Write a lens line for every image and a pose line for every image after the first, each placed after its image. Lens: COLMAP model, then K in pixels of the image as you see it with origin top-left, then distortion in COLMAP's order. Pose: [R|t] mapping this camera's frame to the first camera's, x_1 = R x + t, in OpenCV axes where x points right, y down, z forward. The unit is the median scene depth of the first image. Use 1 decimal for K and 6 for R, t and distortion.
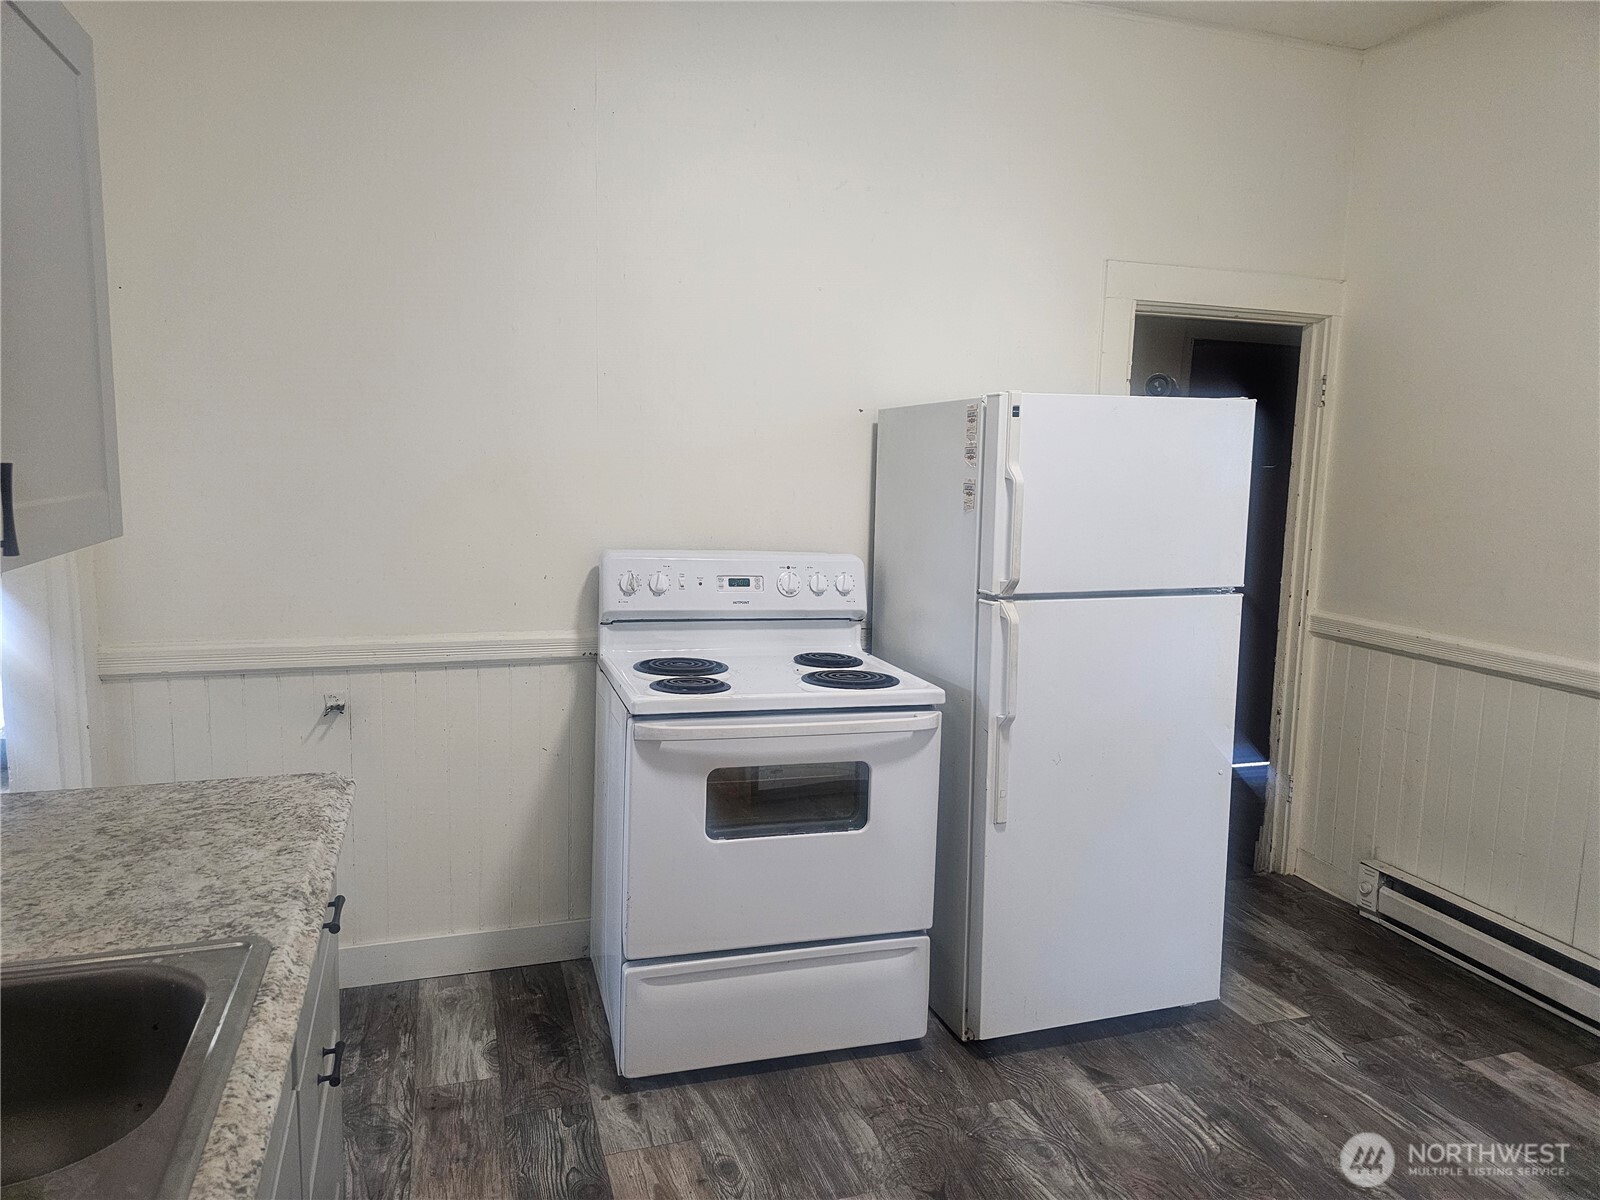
lens RADIAL K [[1080.0, 0, 801.5], [0, 1080.0, 583.6], [0, 0, 1]] dist [0.065838, -0.052687]
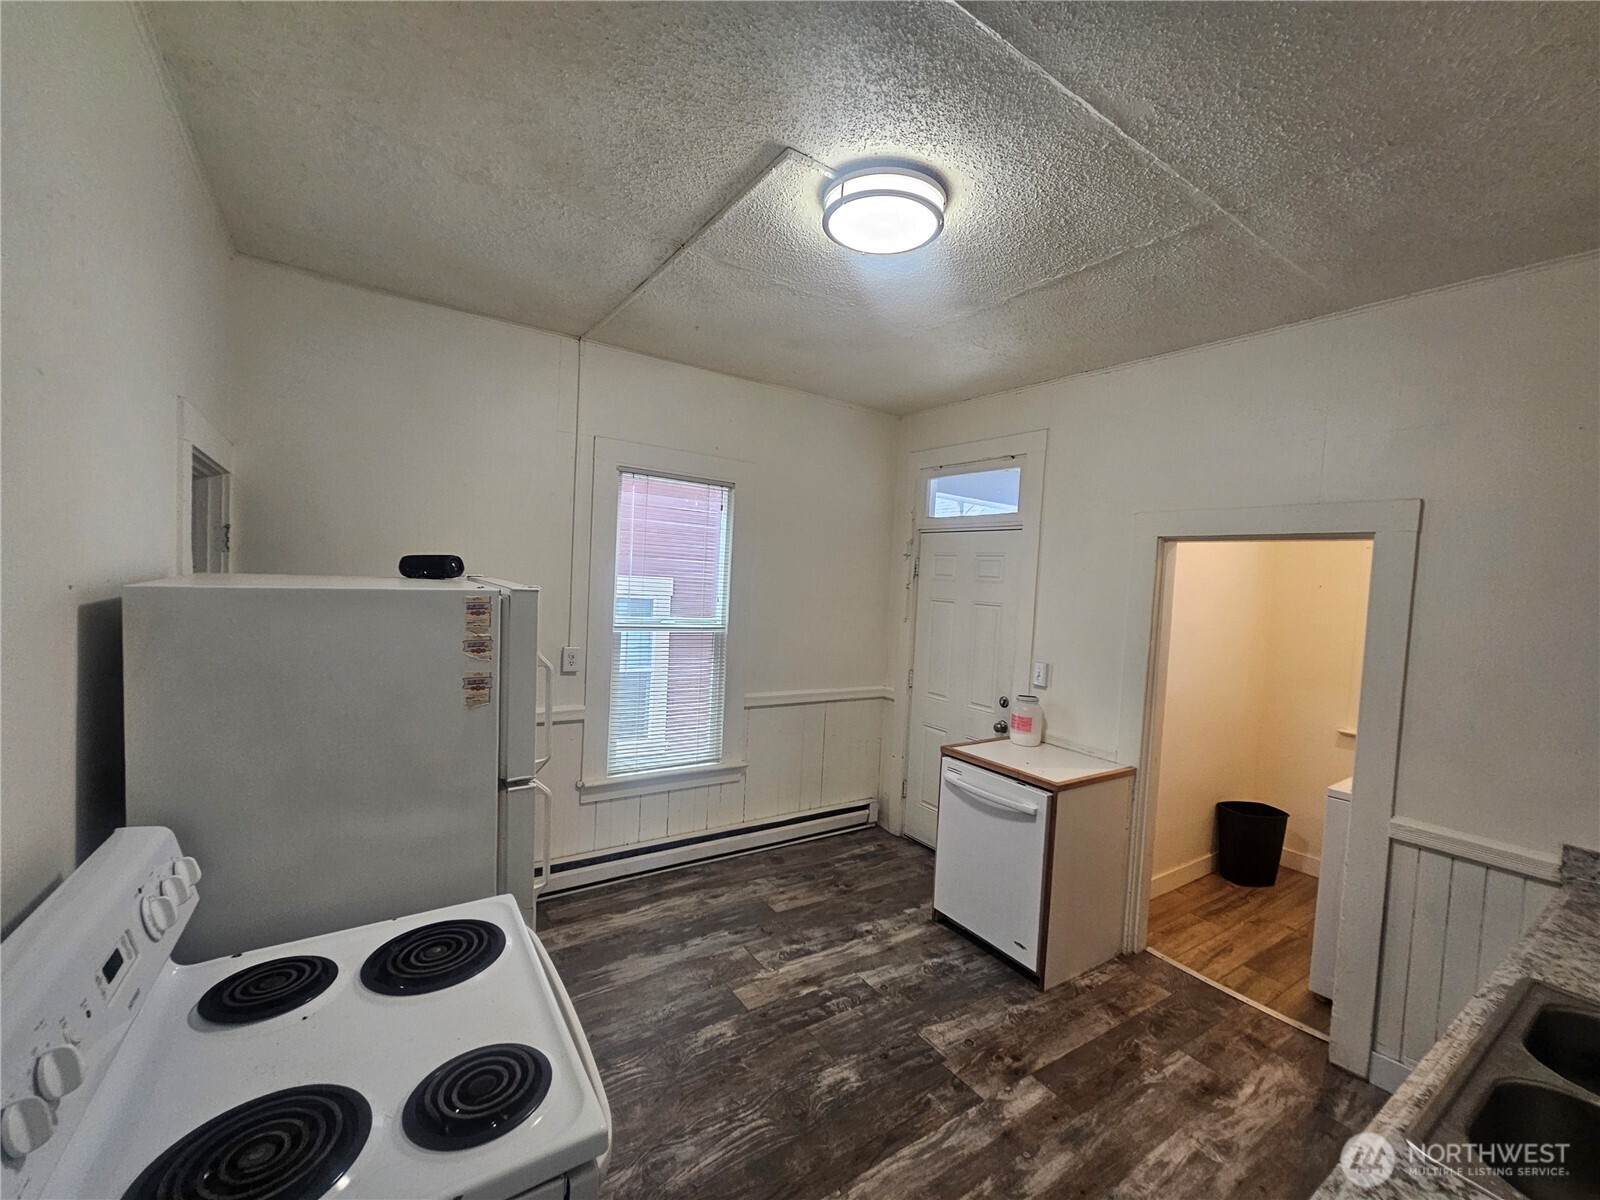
lens RADIAL K [[657.0, 0, 800.0], [0, 657.0, 600.0], [0, 0, 1]] dist [0.006645, -0.000472]
pose [[-0.271681, -0.076254, 0.959362, -0.522494], [0.064867, 0.993138, 0.097309, -0.218379], [-0.960199, 0.088668, -0.264870, 0.958729]]
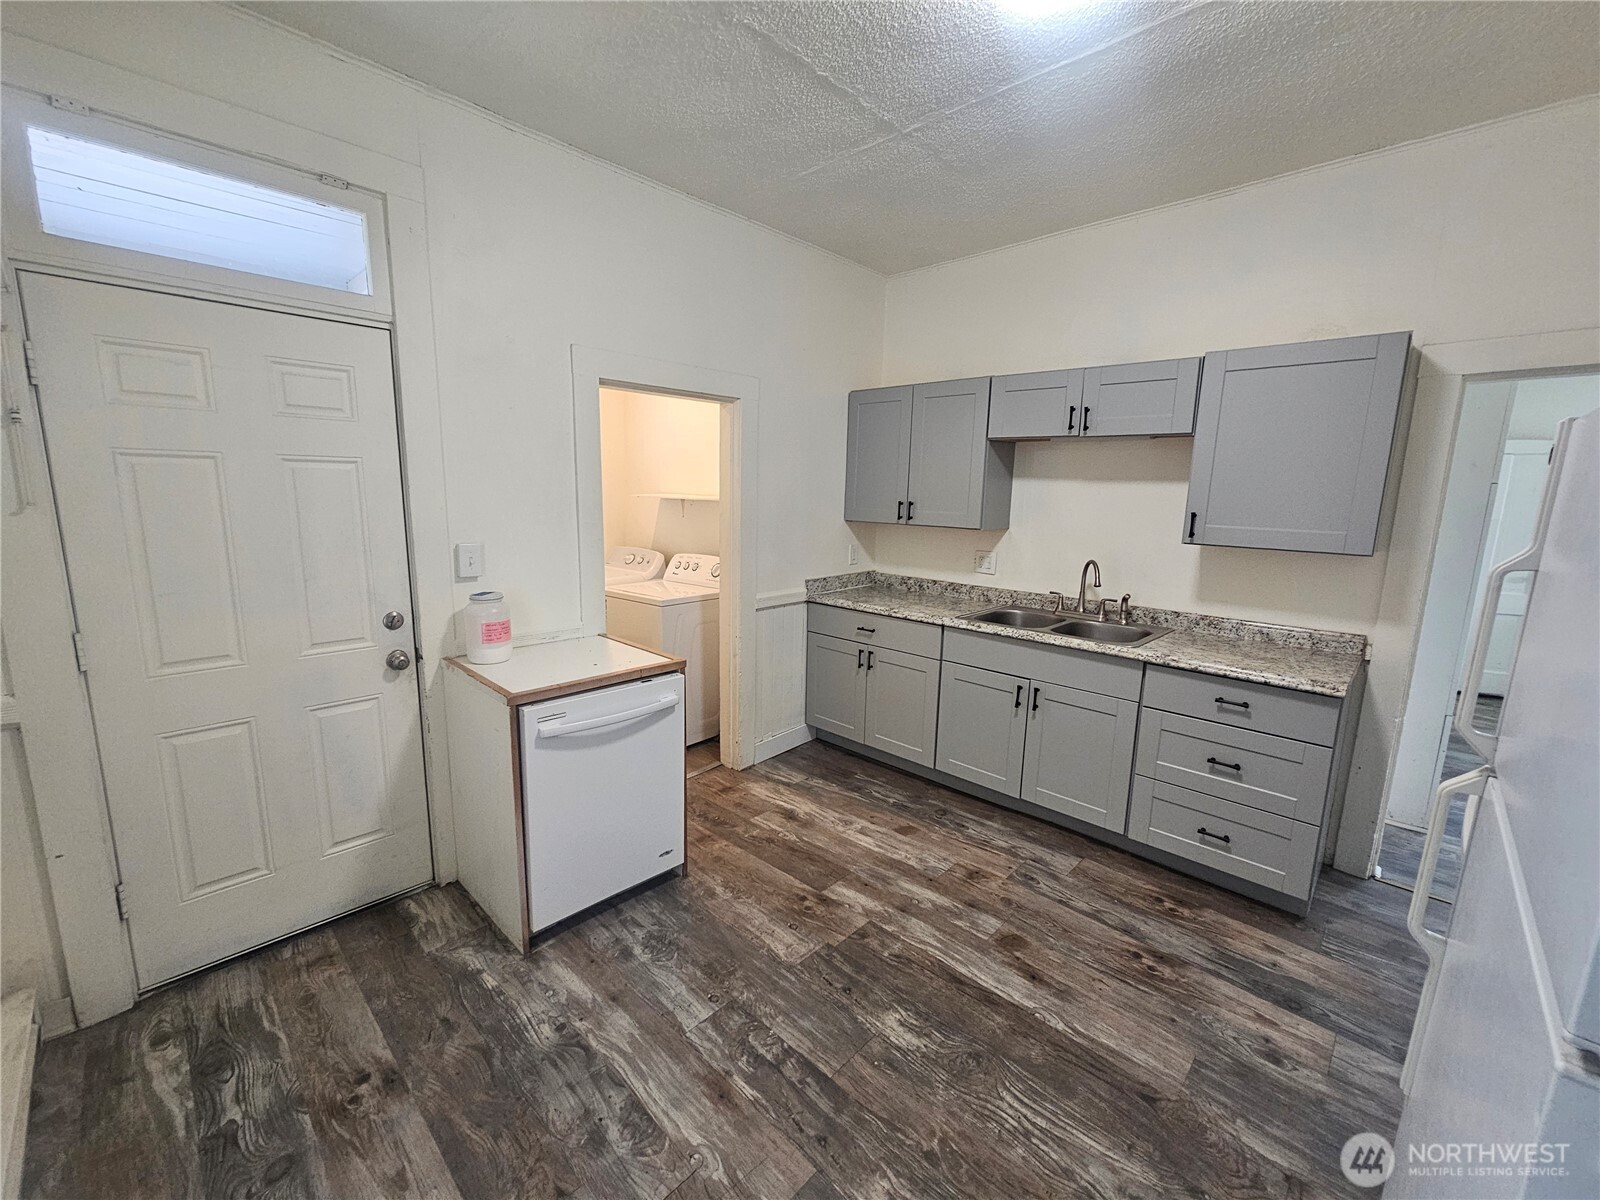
lens RADIAL K [[657.0, 0, 800.0], [0, 657.0, 600.0], [0, 0, 1]] dist [0.006645, -0.000472]
pose [[-0.882961, 0.036627, -0.468015, 0.741442], [-0.102089, 0.958111, 0.267583, -0.142947], [0.458211, 0.284045, -0.842236, 1.177123]]
